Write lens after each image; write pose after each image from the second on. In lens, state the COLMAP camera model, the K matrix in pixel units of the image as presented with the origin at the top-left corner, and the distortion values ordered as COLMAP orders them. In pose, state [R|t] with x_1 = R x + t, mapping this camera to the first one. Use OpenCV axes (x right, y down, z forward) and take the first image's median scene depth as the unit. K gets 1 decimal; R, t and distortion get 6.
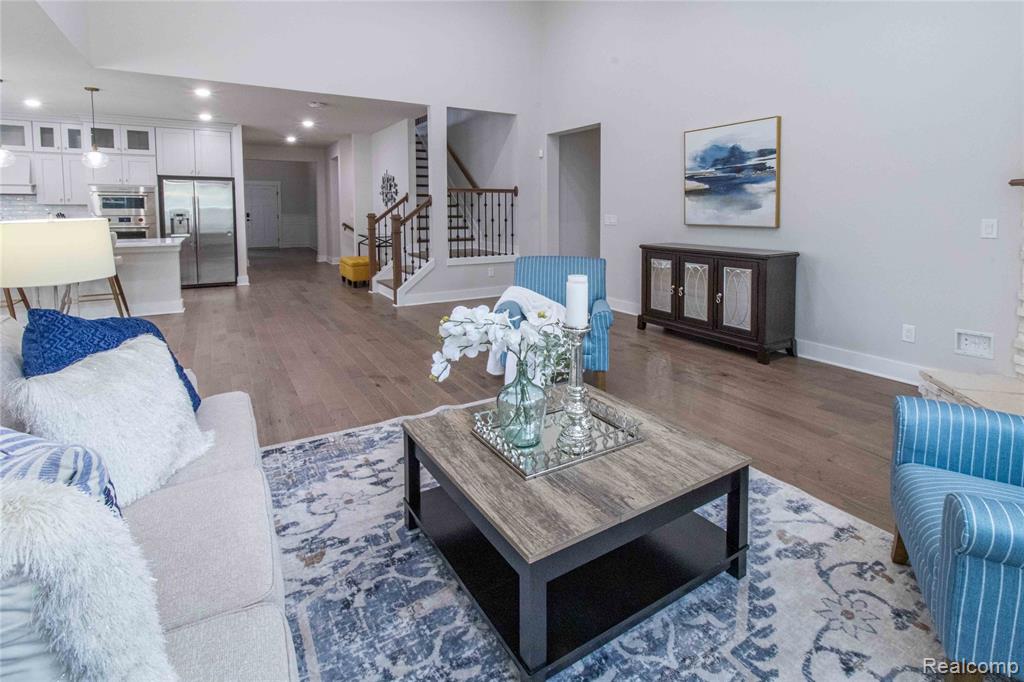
lens RADIAL K [[486.1, 0, 539.4], [0, 486.1, 232.9], [0, 0, 1]] dist [0.002816, -0.000309]
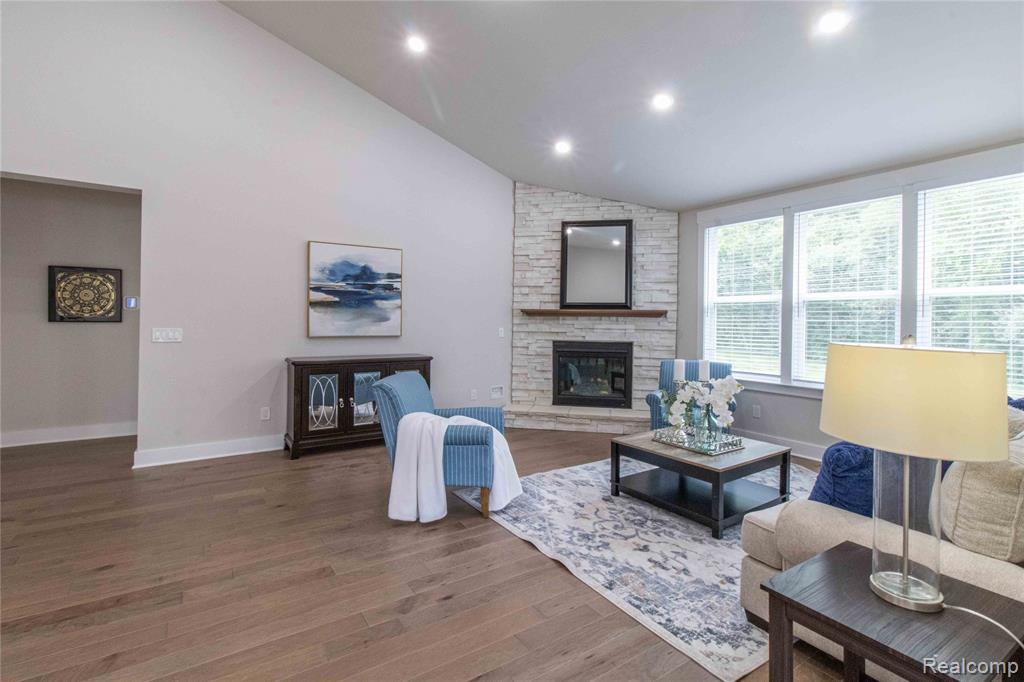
lens RADIAL K [[486.1, 0, 503.2], [0, 486.1, 321.4], [0, 0, 1]] dist [0.002816, -0.000309]
pose [[-0.008768, -0.004535, 0.999951, -0.728551], [0.035526, 0.999357, 0.004844, -0.041830], [-0.999330, 0.035567, -0.008602, 0.679953]]
